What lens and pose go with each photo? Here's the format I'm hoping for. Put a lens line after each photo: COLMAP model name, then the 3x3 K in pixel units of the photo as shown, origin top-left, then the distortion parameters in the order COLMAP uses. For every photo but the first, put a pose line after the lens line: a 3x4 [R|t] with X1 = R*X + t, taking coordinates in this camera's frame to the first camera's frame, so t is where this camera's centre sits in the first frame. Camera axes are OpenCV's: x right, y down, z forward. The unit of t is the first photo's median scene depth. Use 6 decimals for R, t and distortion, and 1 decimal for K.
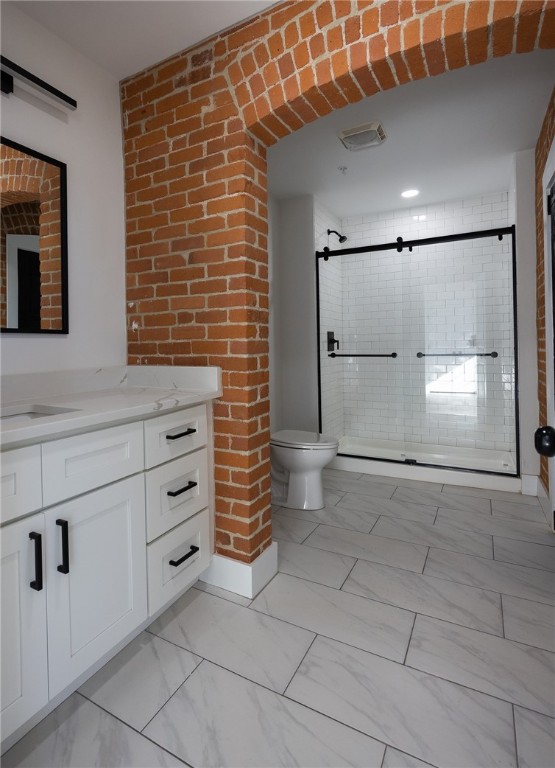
lens RADIAL K [[410.9, 0, 233.8], [0, 410.9, 356.3], [0, 0, 1]] dist [0.005765, -0.000062]
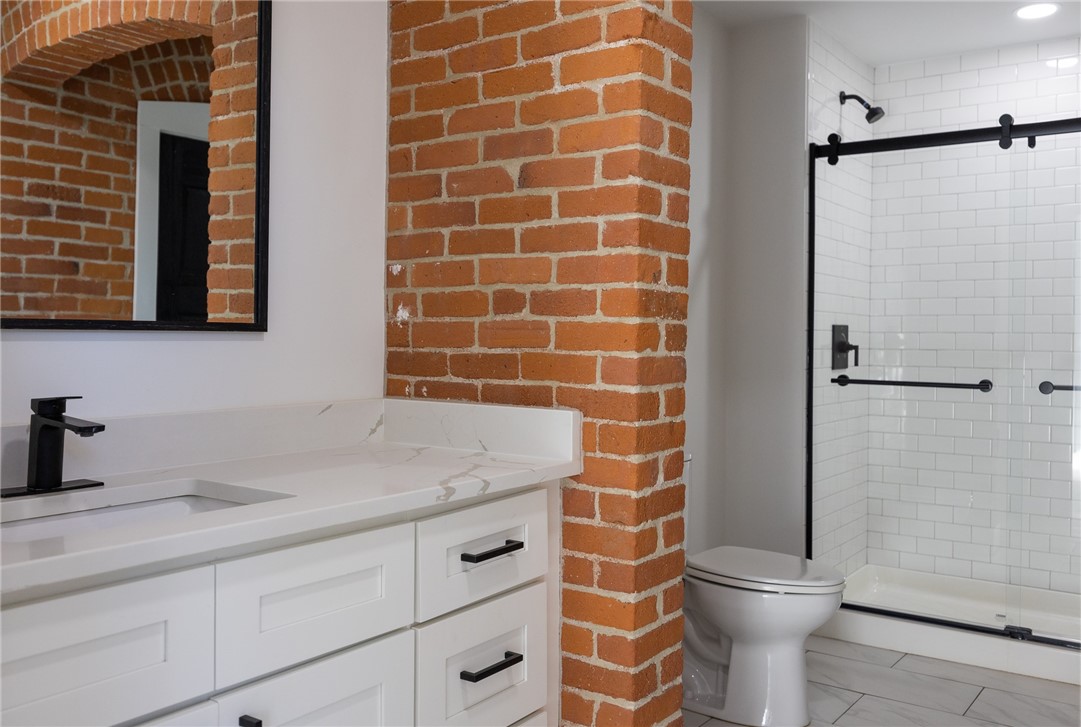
lens RADIAL K [[955.4, 0, 542.5], [0, 955.4, 357.4], [0, 0, 1]] dist [0.017500, 0.000692]
pose [[0.995757, 0.026658, -0.088076, 0.017747], [-0.026738, 0.999642, 0.000274, -0.030982], [0.088052, 0.002082, 0.996114, -0.082018]]
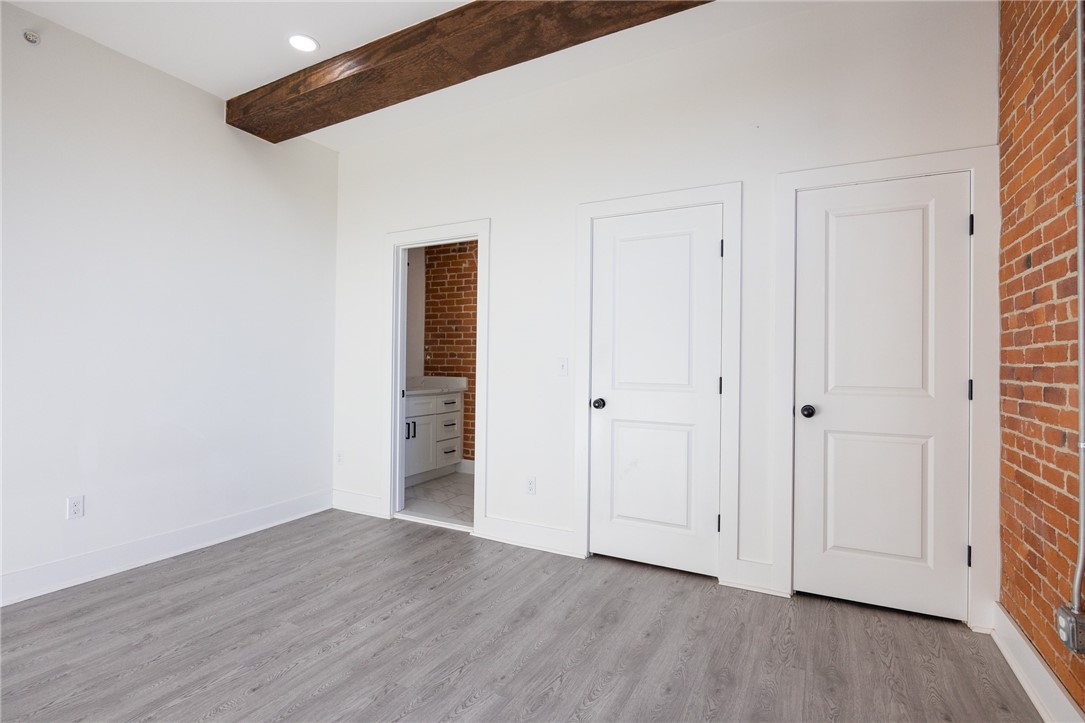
lens RADIAL K [[543.8, 0, 538.7], [0, 543.8, 360.6], [0, 0, 1]] dist [-0.011238, 0.000430]
pose [[0.998057, 0.027350, 0.055982, 0.179705], [-0.025793, 0.999265, -0.028352, 0.007498], [-0.056716, 0.026853, 0.998029, -1.927198]]
